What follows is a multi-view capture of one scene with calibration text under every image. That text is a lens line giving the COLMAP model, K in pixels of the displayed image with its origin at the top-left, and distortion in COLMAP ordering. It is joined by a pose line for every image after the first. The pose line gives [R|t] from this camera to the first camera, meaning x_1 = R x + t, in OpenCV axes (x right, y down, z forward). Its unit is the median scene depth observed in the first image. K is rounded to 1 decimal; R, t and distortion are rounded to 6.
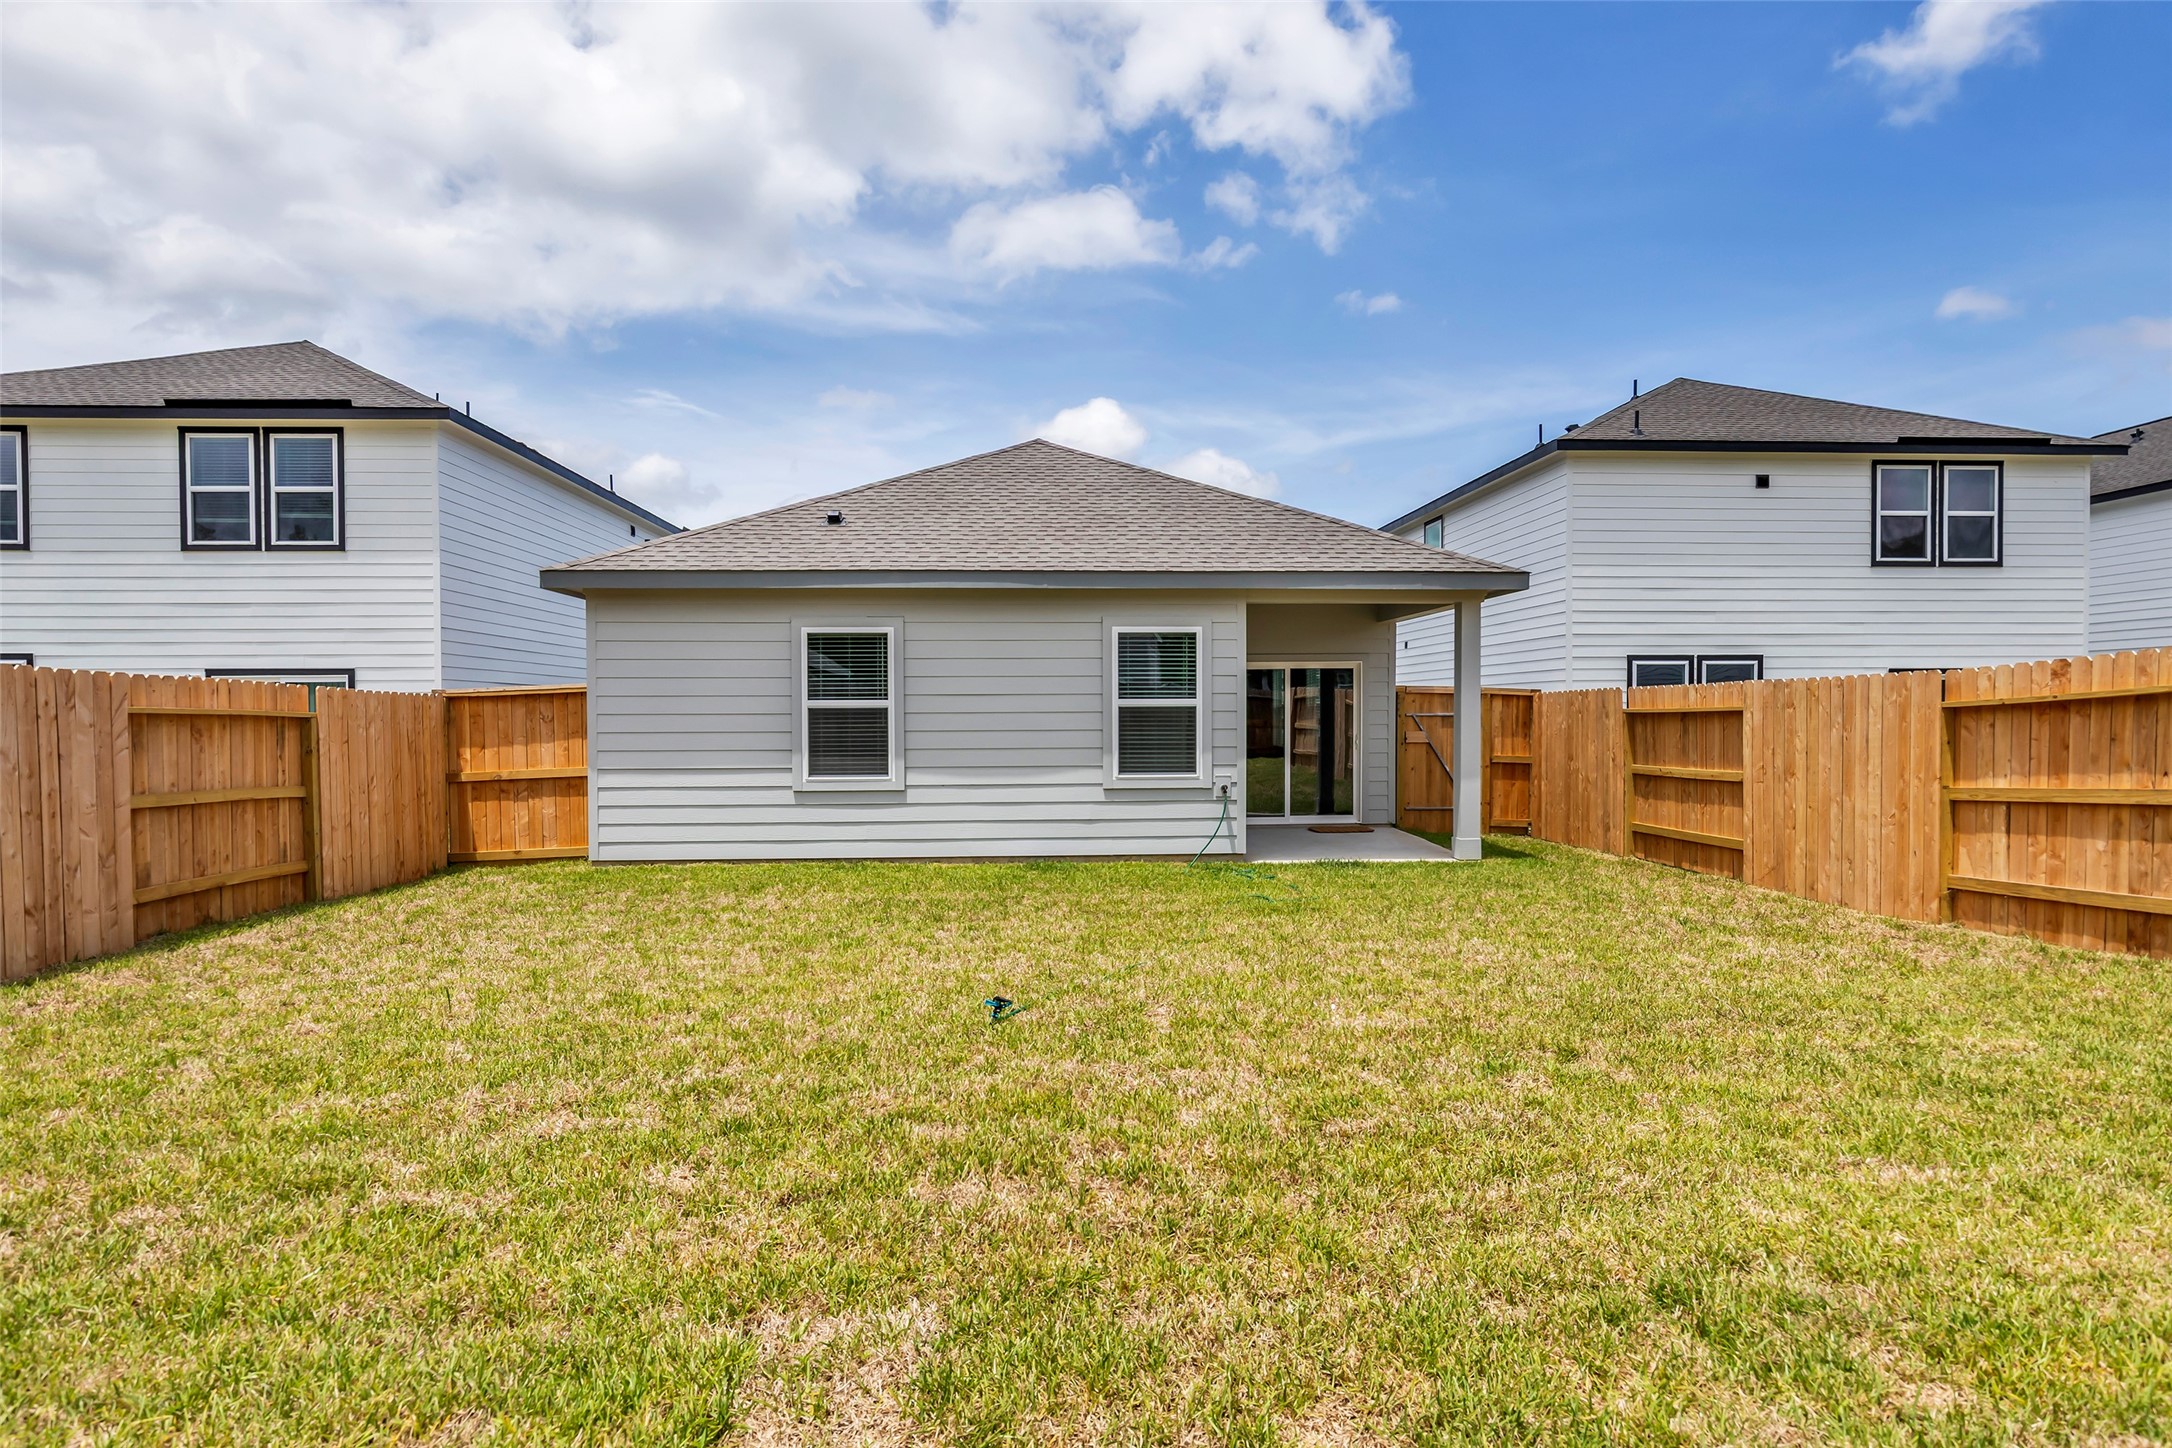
lens RADIAL K [[1174.5, 0, 1086.0], [0, 1174.5, 724.0], [0, 0, 1]] dist [0.000366, 0.000541]
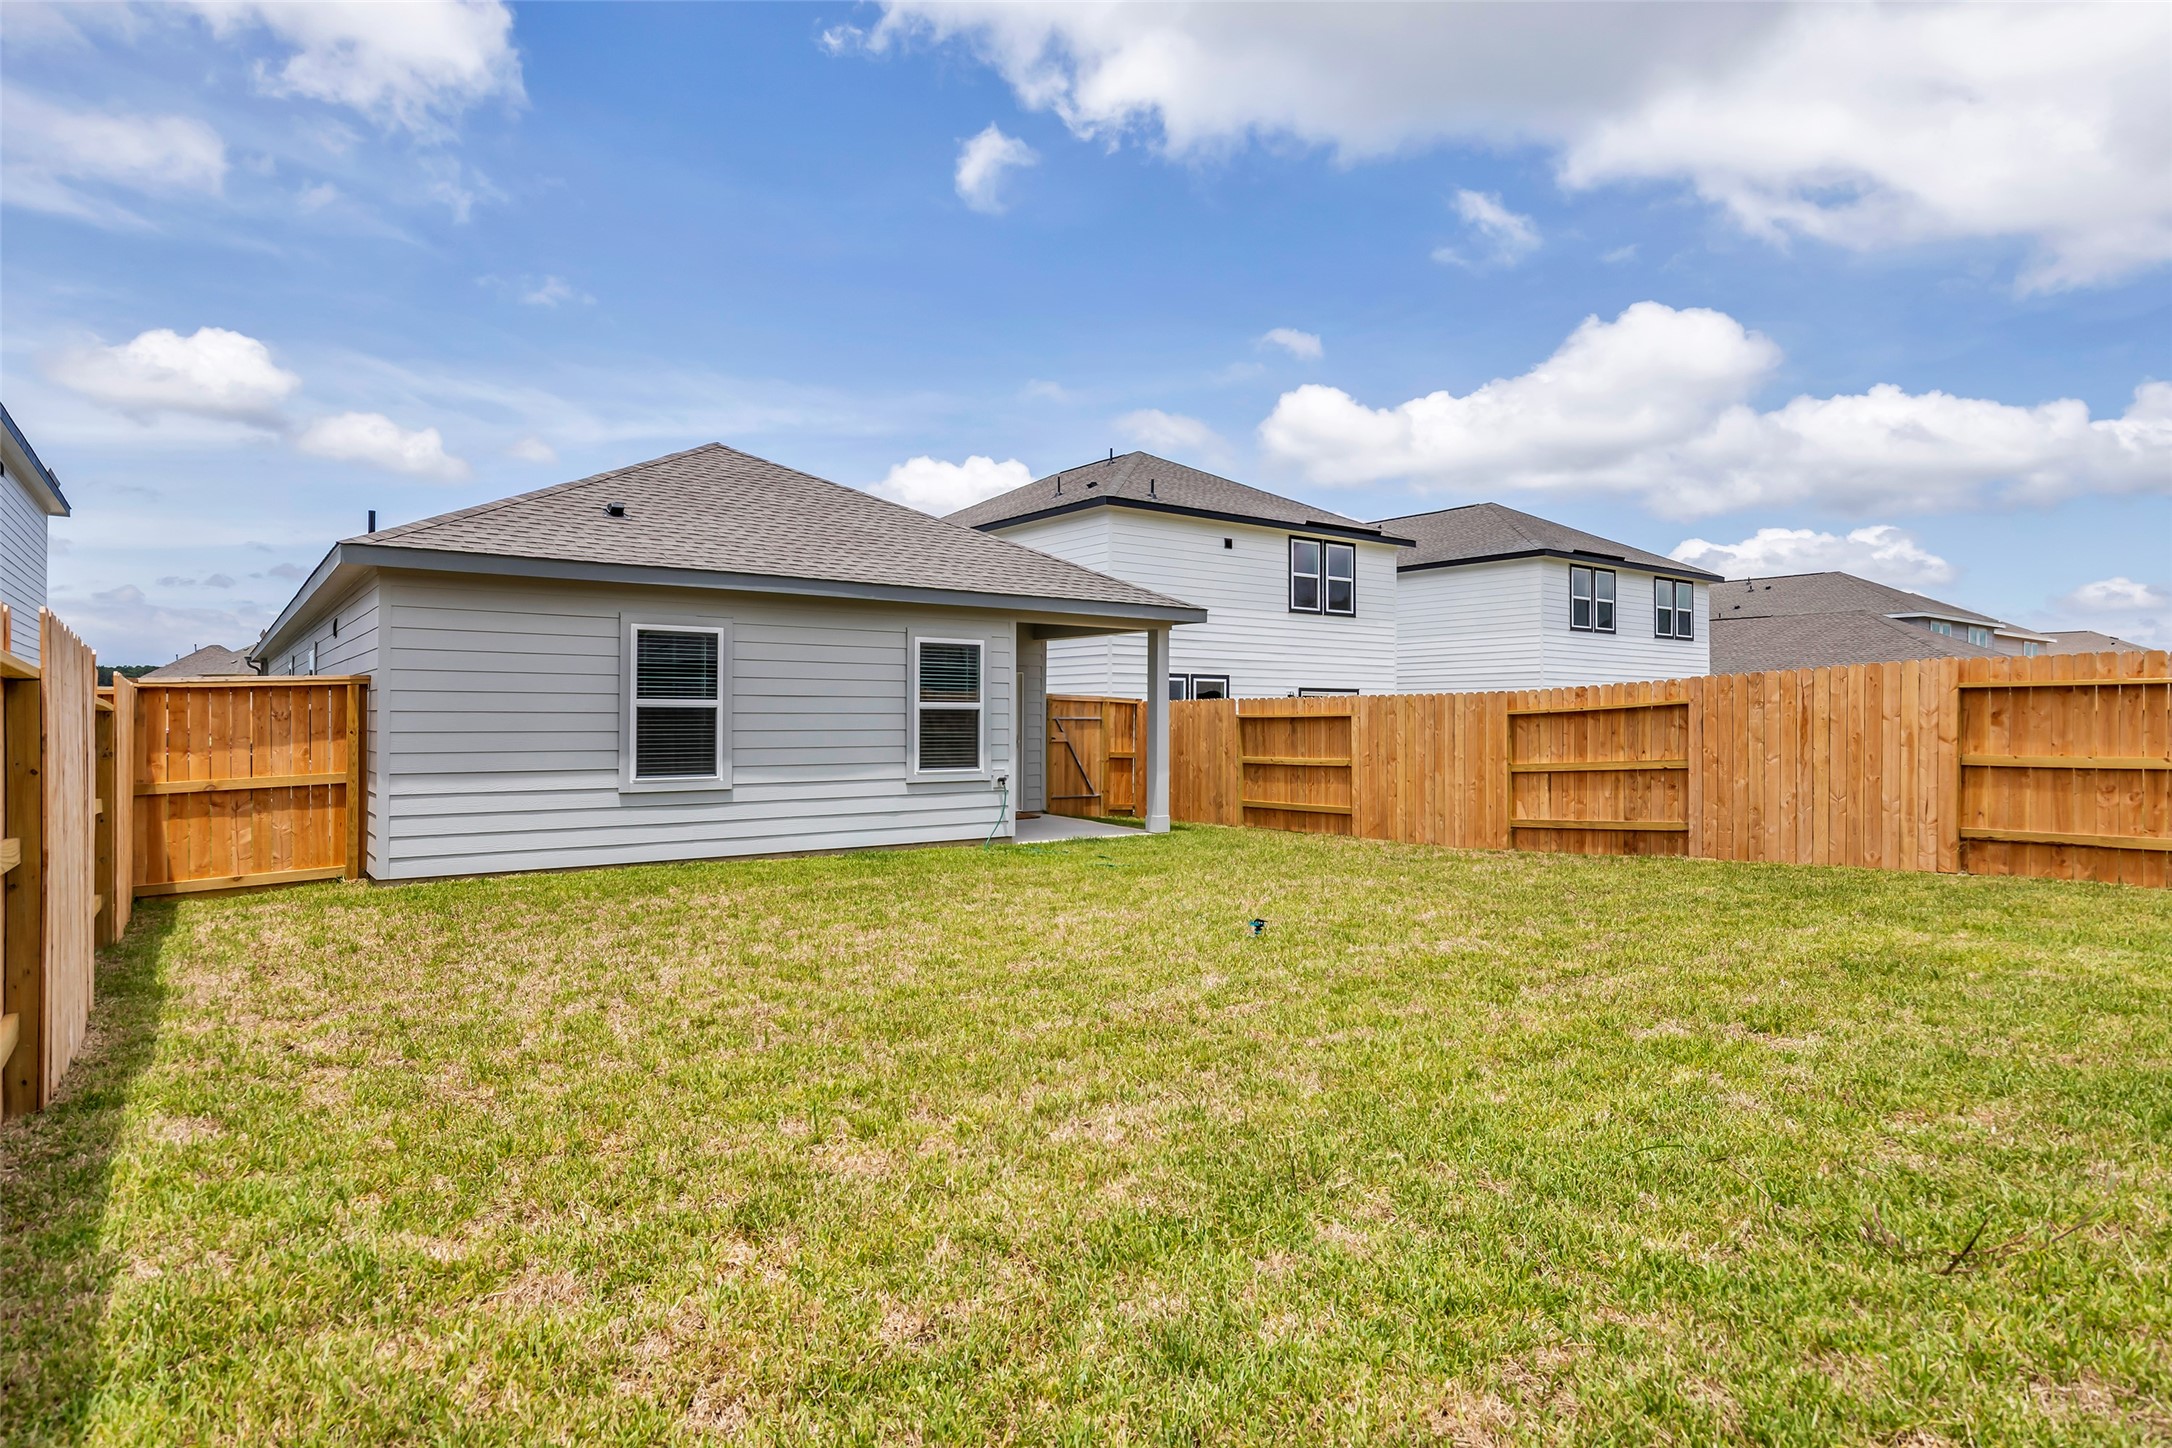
lens RADIAL K [[1174.5, 0, 1086.0], [0, 1174.5, 724.0], [0, 0, 1]] dist [0.000366, 0.000541]
pose [[0.833226, 0.003257, 0.552923, -0.460416], [-0.000081, 0.999983, -0.005769, 0.005867], [-0.552933, 0.004763, 0.833212, -0.012349]]
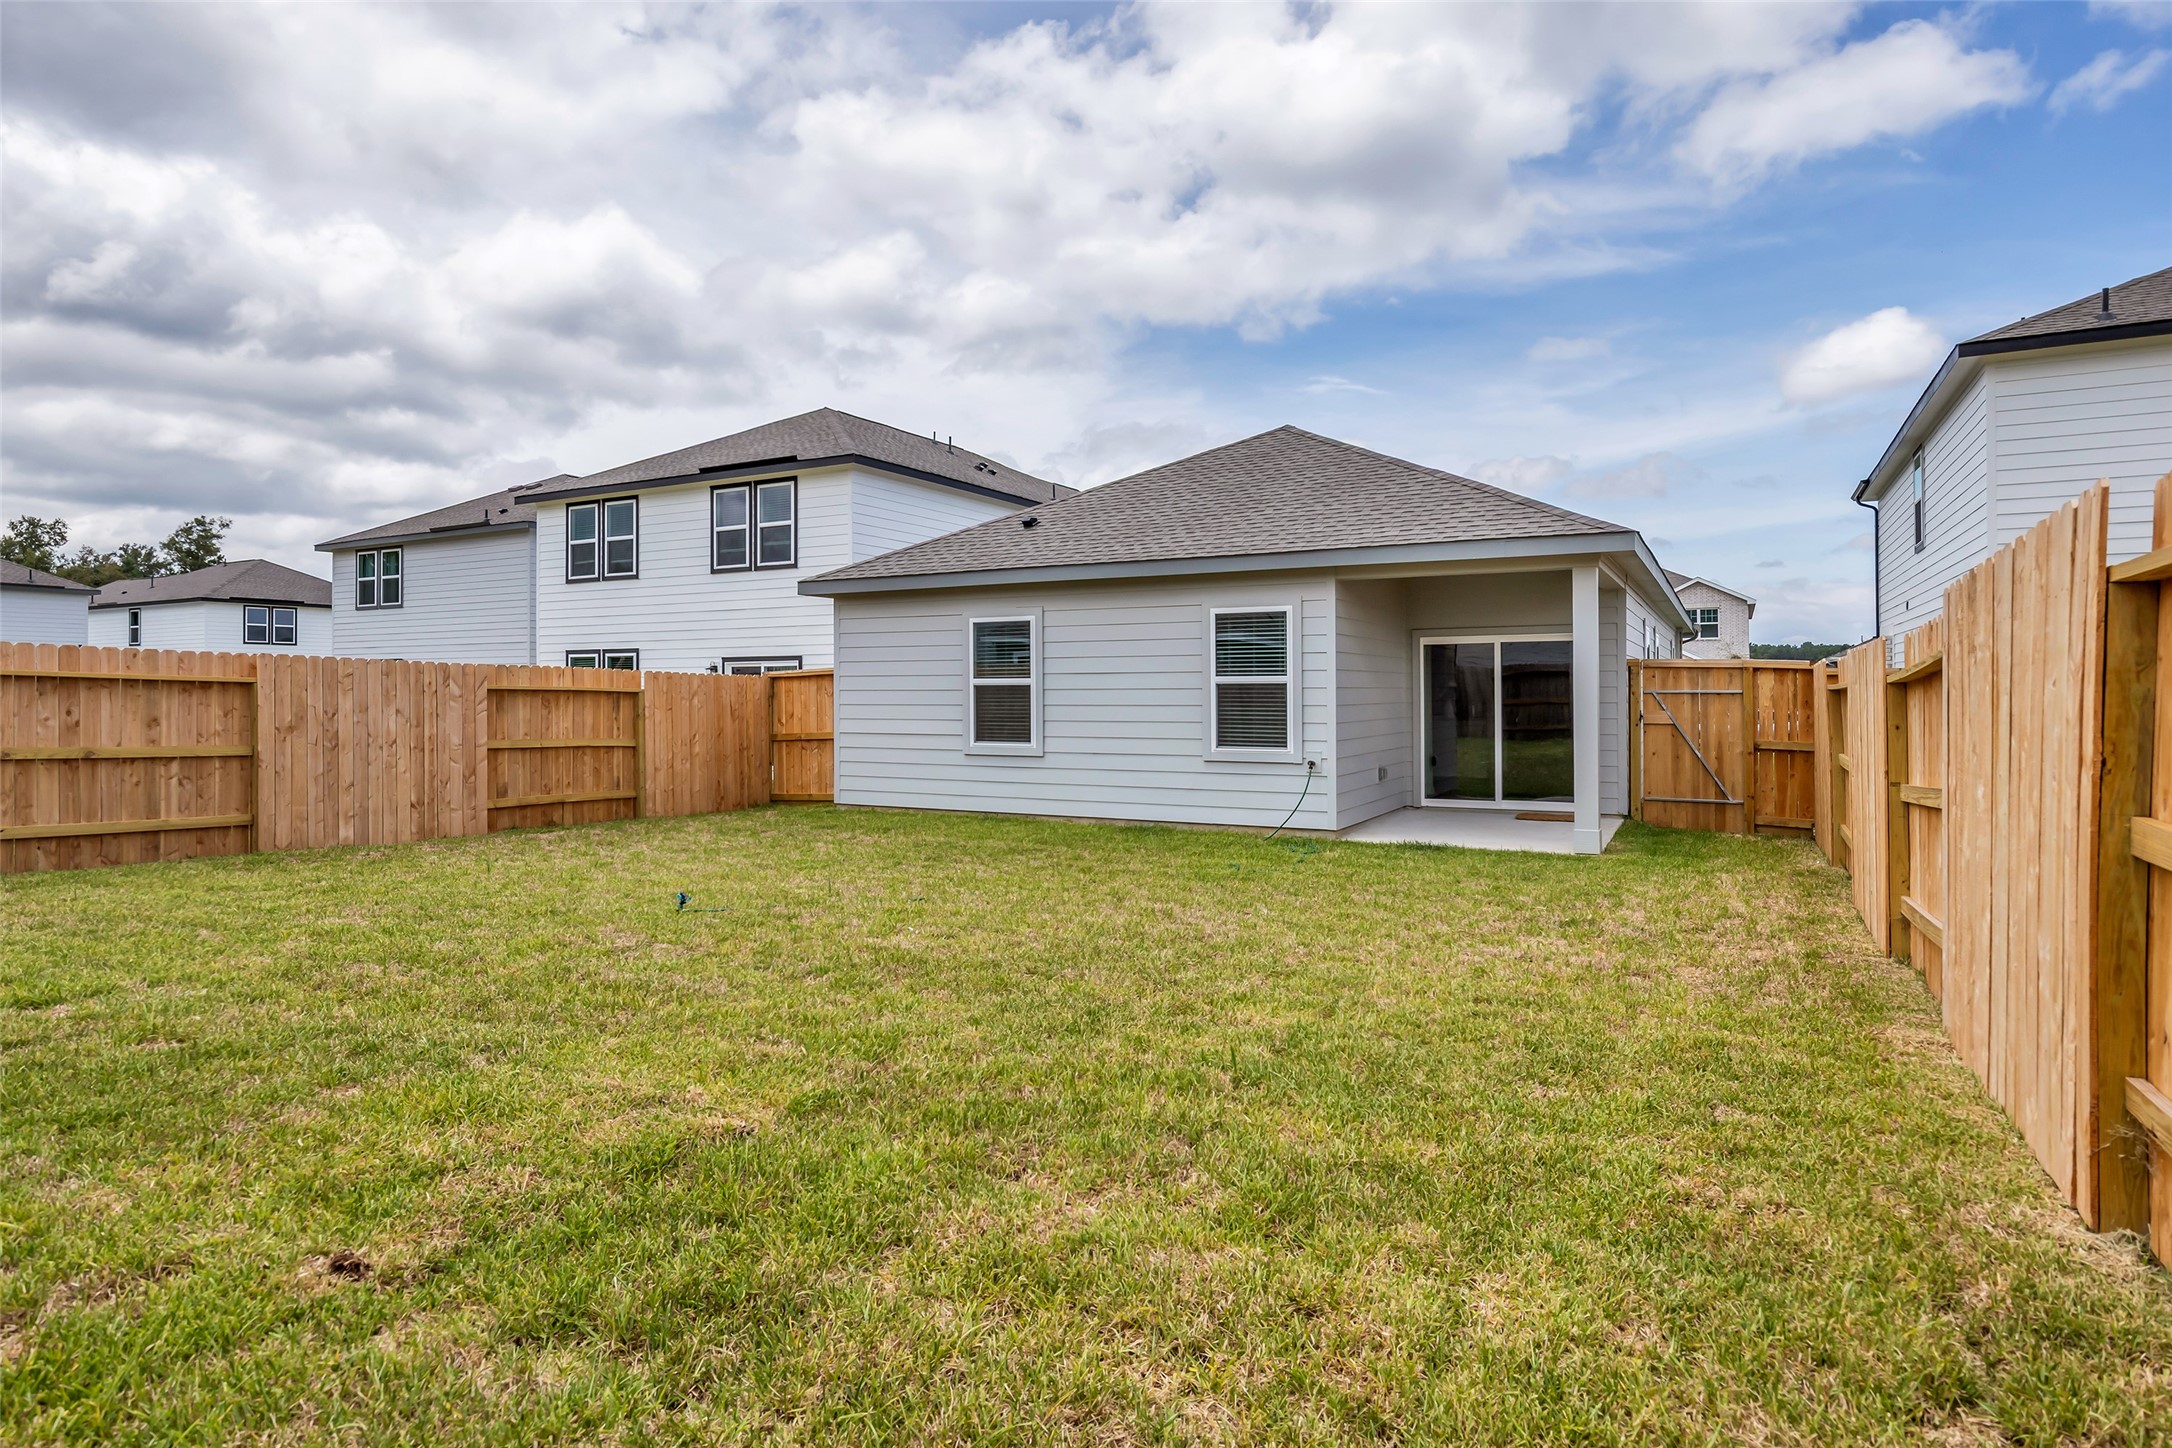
lens RADIAL K [[1193.1, 0, 1090.3], [0, 1193.1, 685.5], [0, 0, 1]] dist [-0.004119, 0.000205]
pose [[0.853311, -0.000591, -0.521402, 0.497857], [-0.005748, 0.999928, -0.010541, -0.001068], [0.521370, 0.011992, 0.853246, 0.023675]]
